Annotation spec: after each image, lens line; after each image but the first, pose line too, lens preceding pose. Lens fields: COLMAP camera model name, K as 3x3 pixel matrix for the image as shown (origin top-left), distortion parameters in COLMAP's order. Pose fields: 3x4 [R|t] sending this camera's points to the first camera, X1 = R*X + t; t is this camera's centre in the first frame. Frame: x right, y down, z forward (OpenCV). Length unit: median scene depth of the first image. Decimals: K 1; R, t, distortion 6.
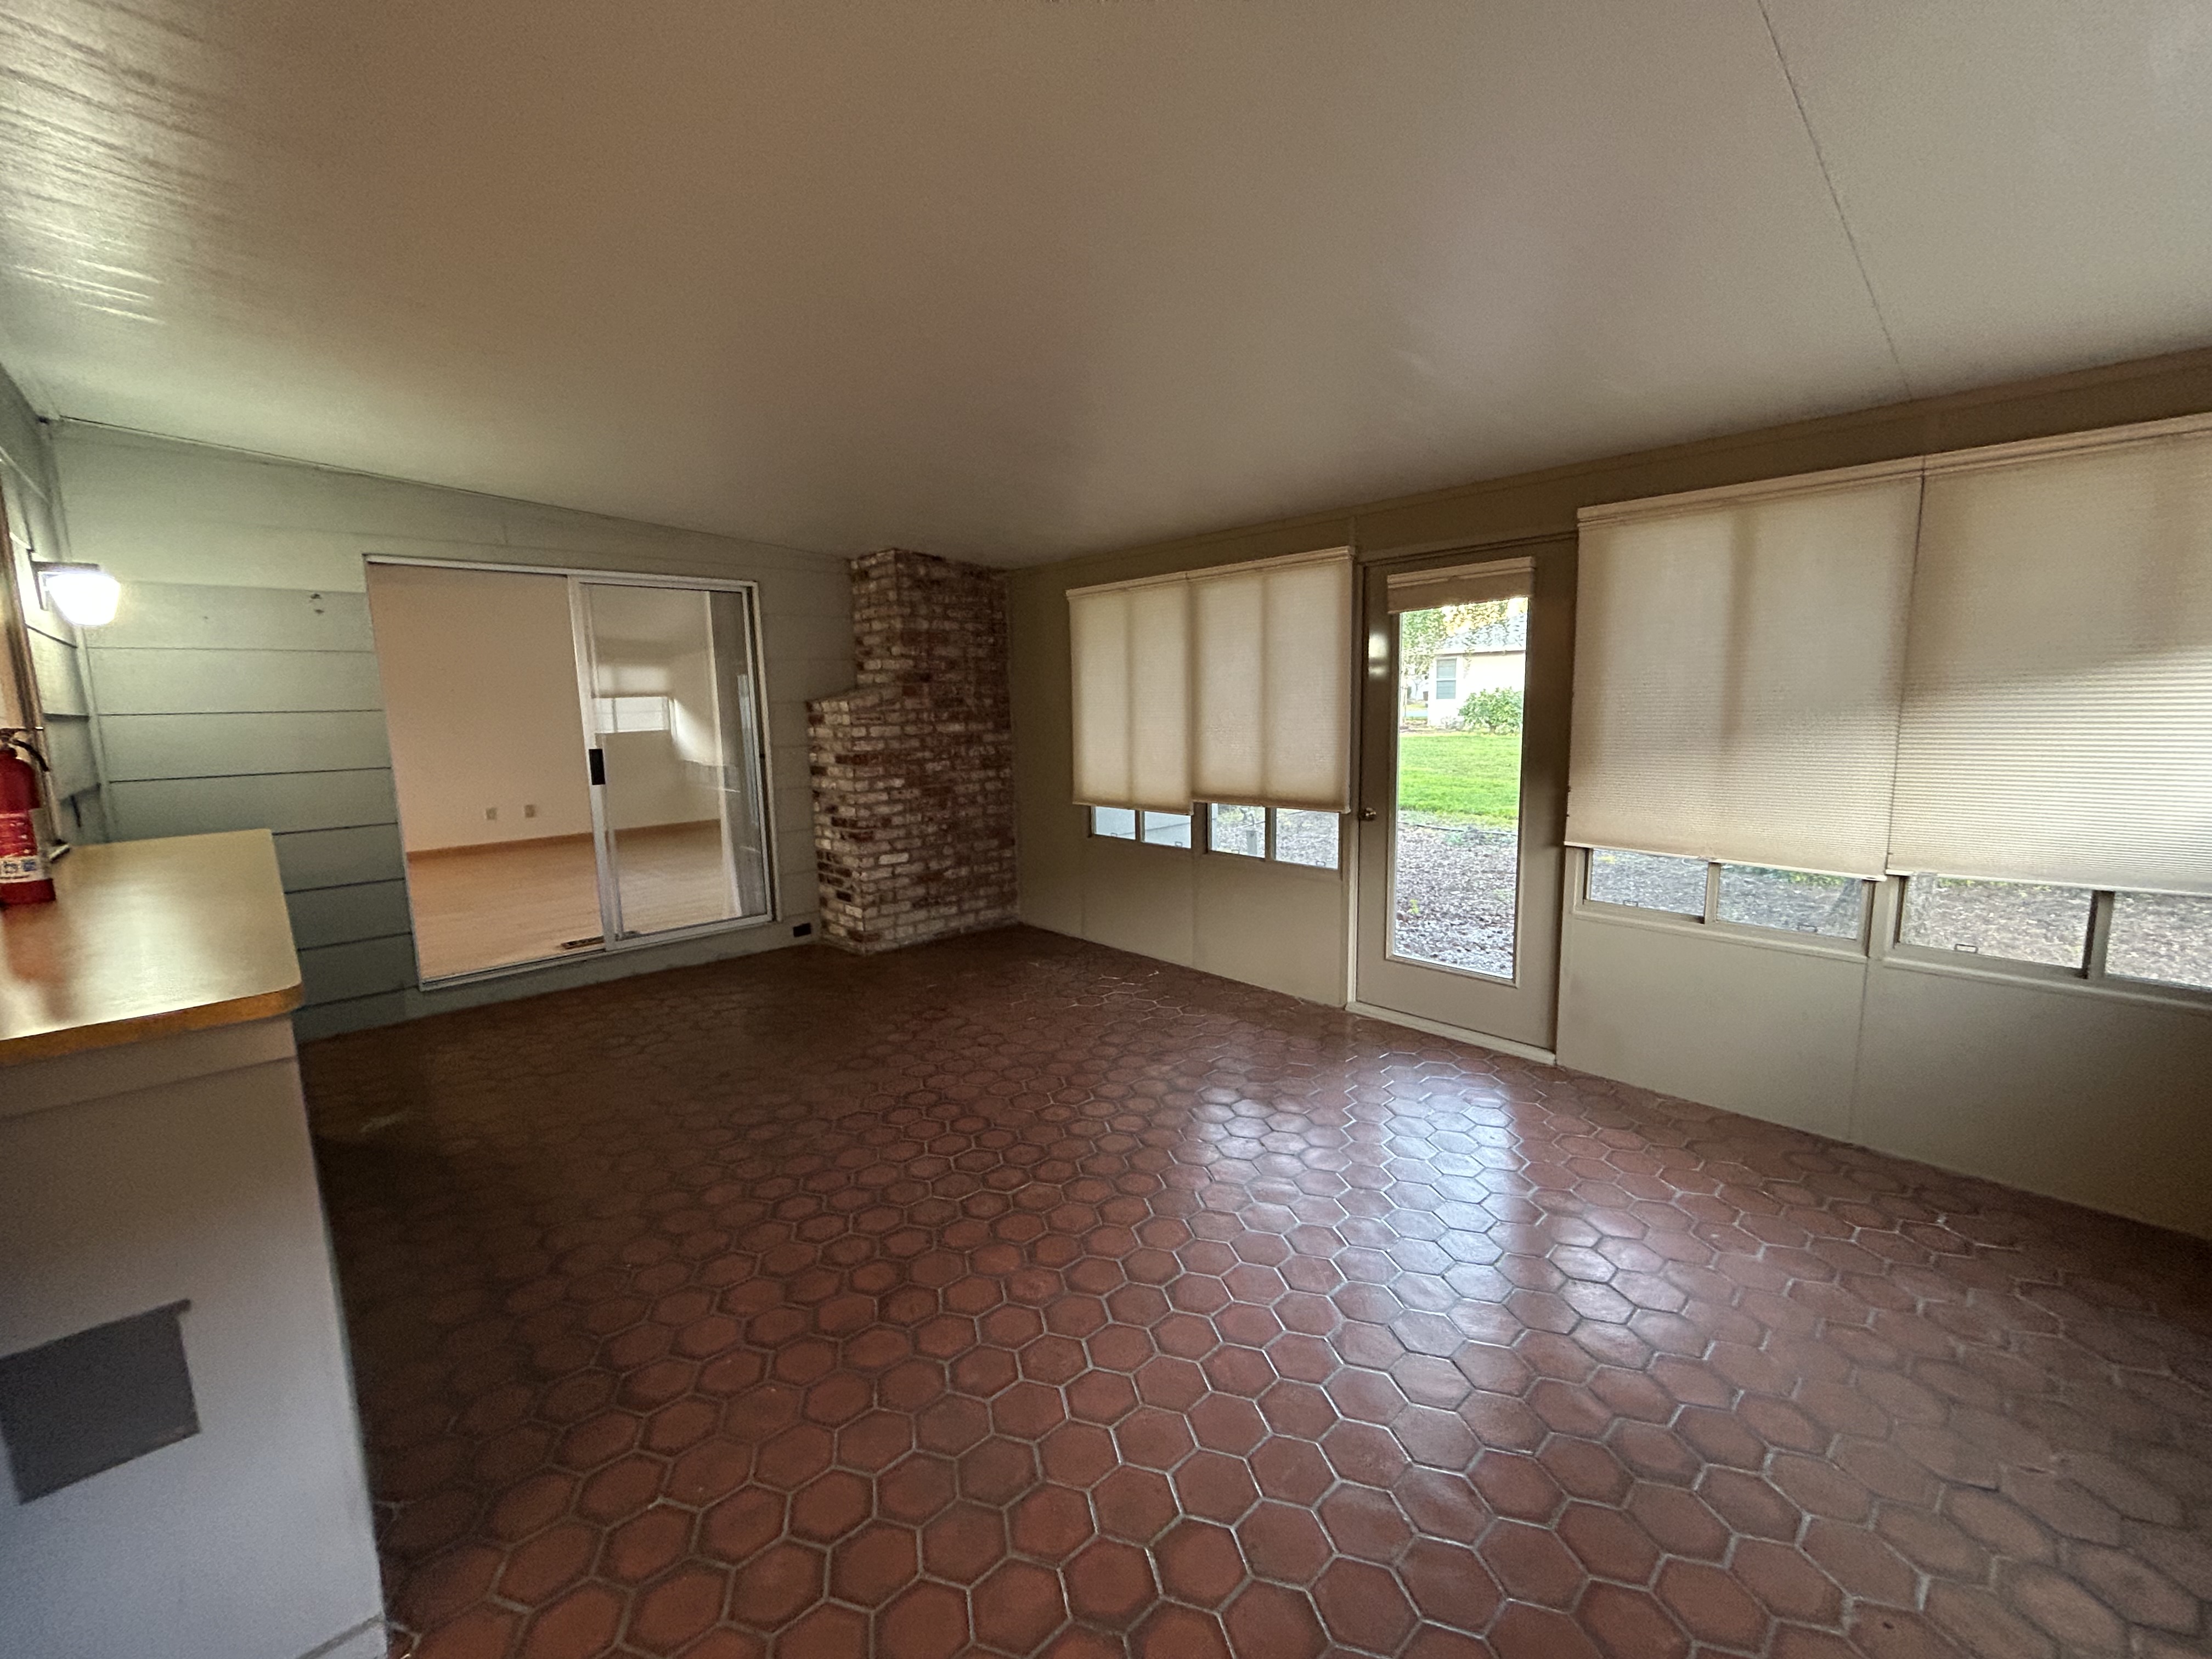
lens RADIAL K [[889.8, 0, 1116.8], [0, 889.8, 820.8], [0, 0, 1]] dist [0.000260, 0.000460]
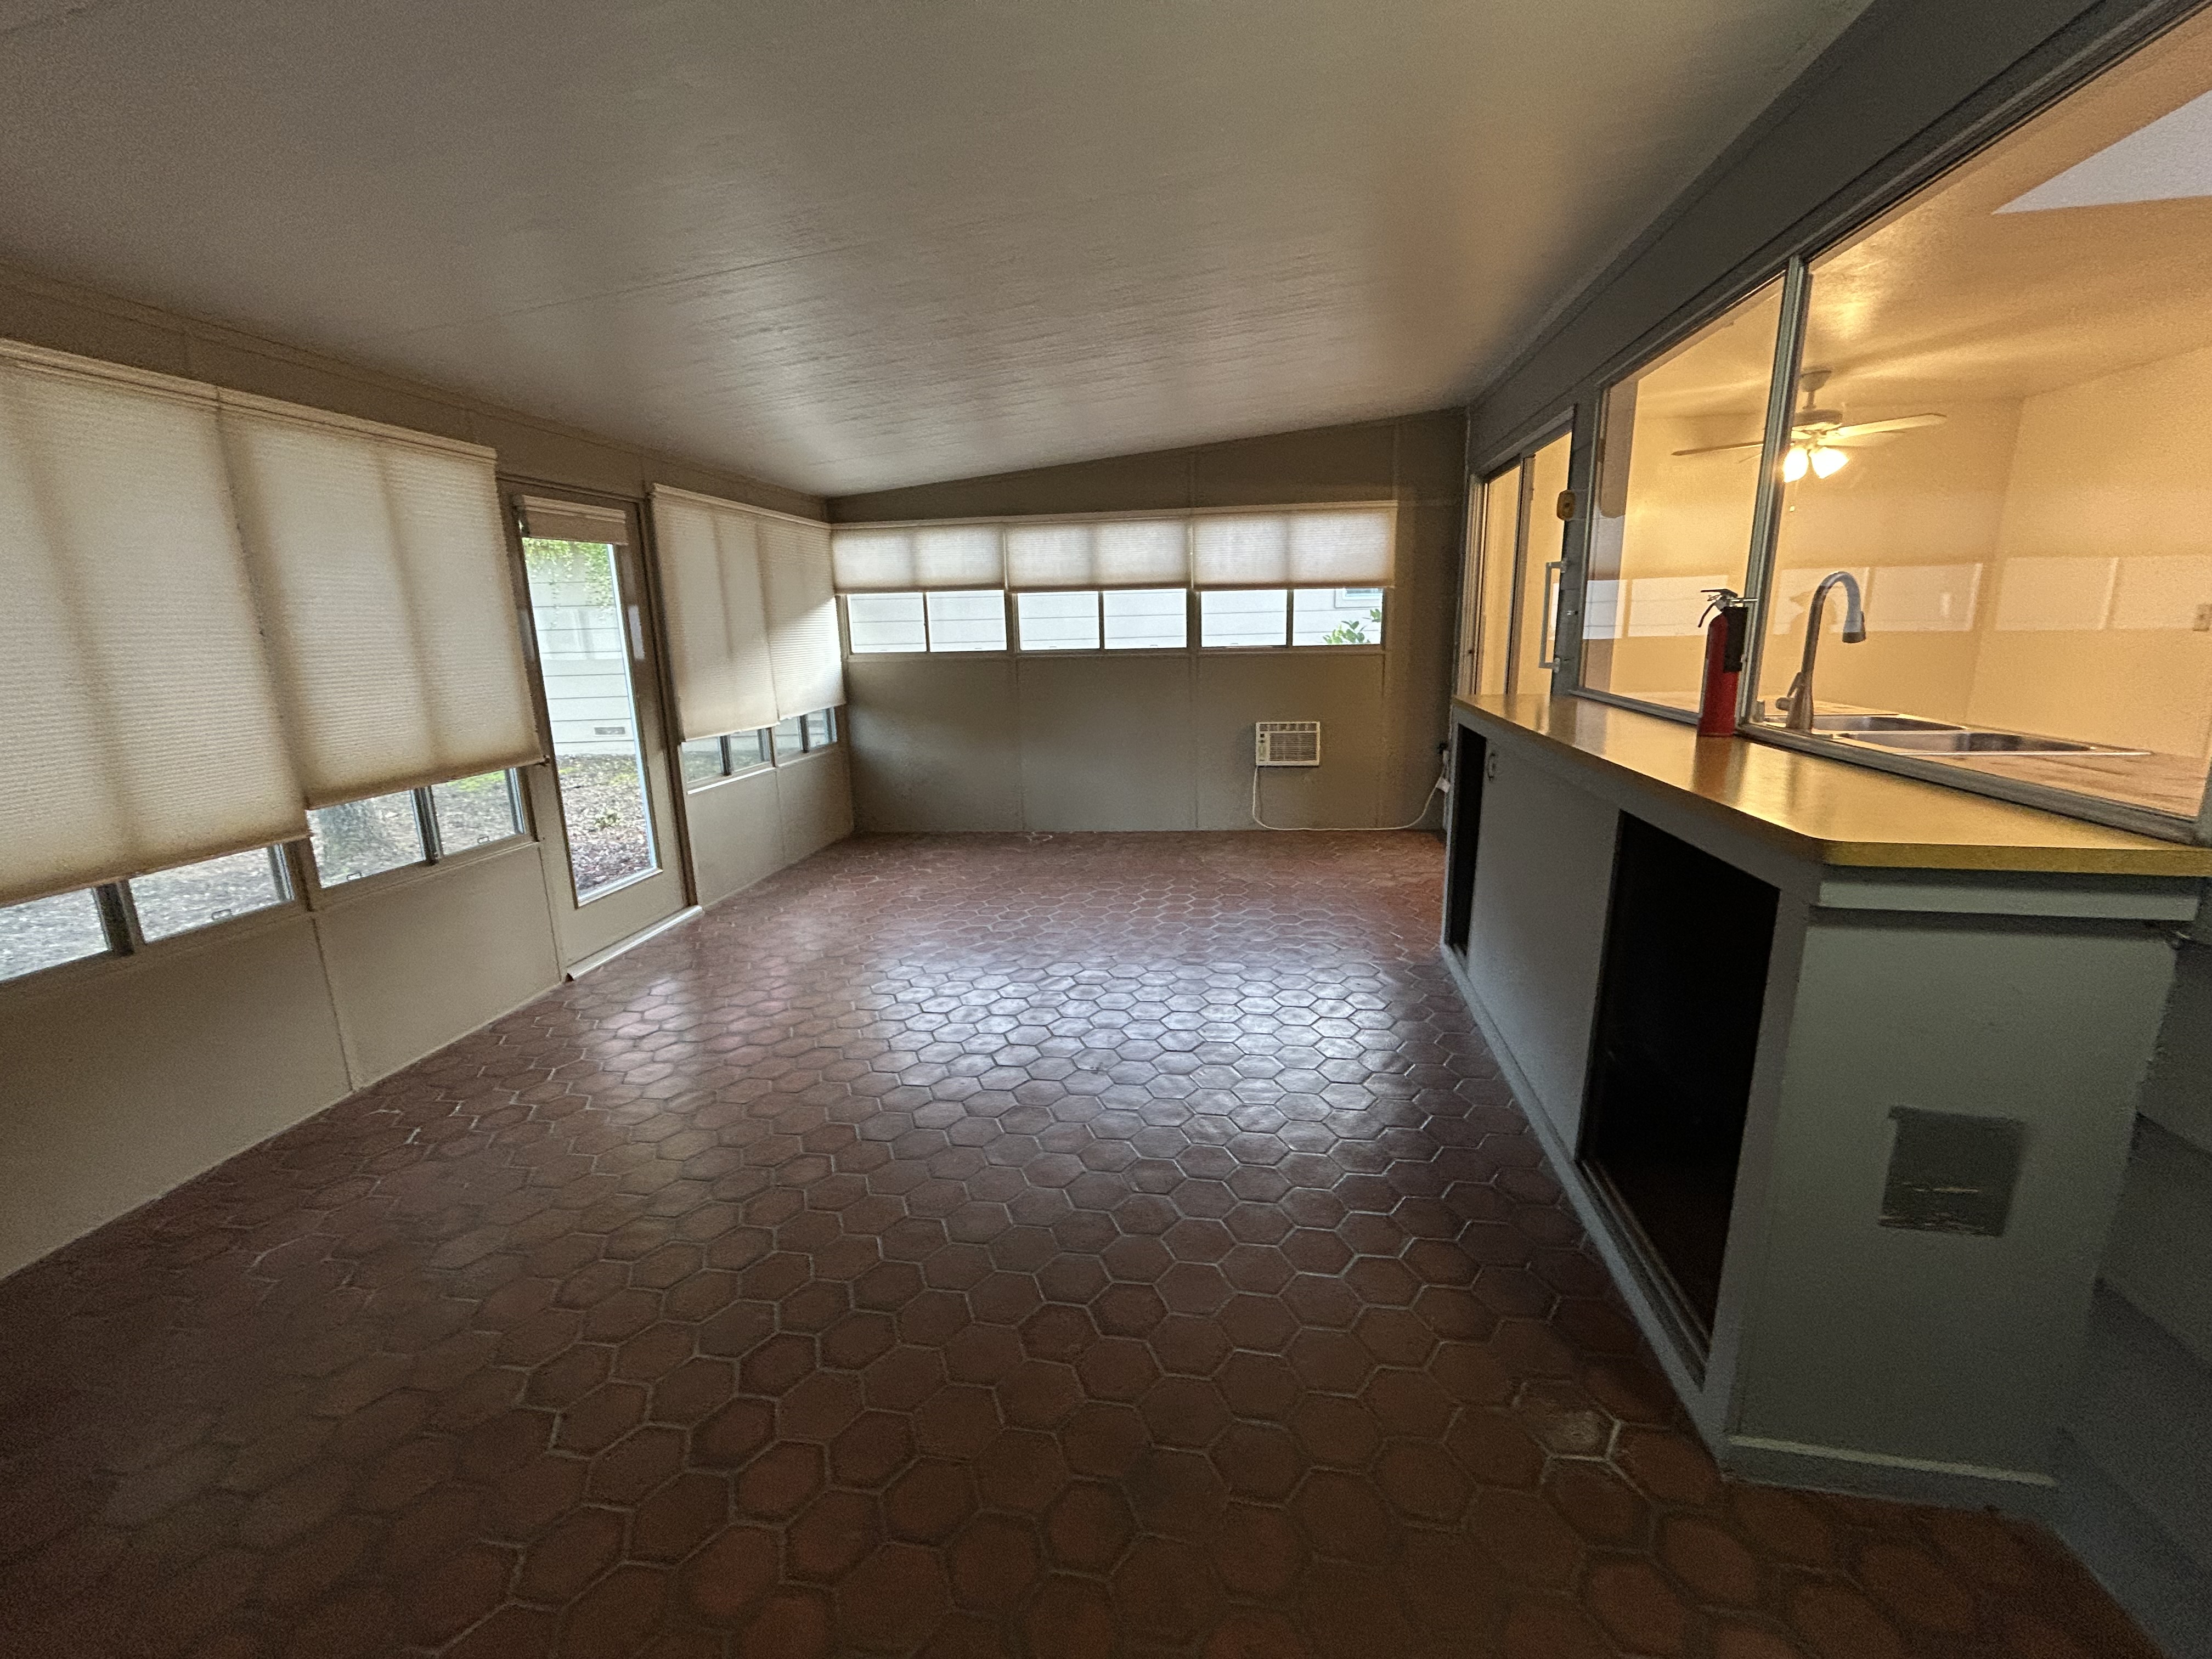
lens RADIAL K [[889.8, 0, 1116.8], [0, 889.8, 820.8], [0, 0, 1]] dist [0.000260, 0.000460]
pose [[-0.599053, -0.141906, 0.788035, -0.928066], [0.140268, 0.950353, 0.277766, -0.139546], [-0.788328, 0.276932, -0.549407, 1.241347]]
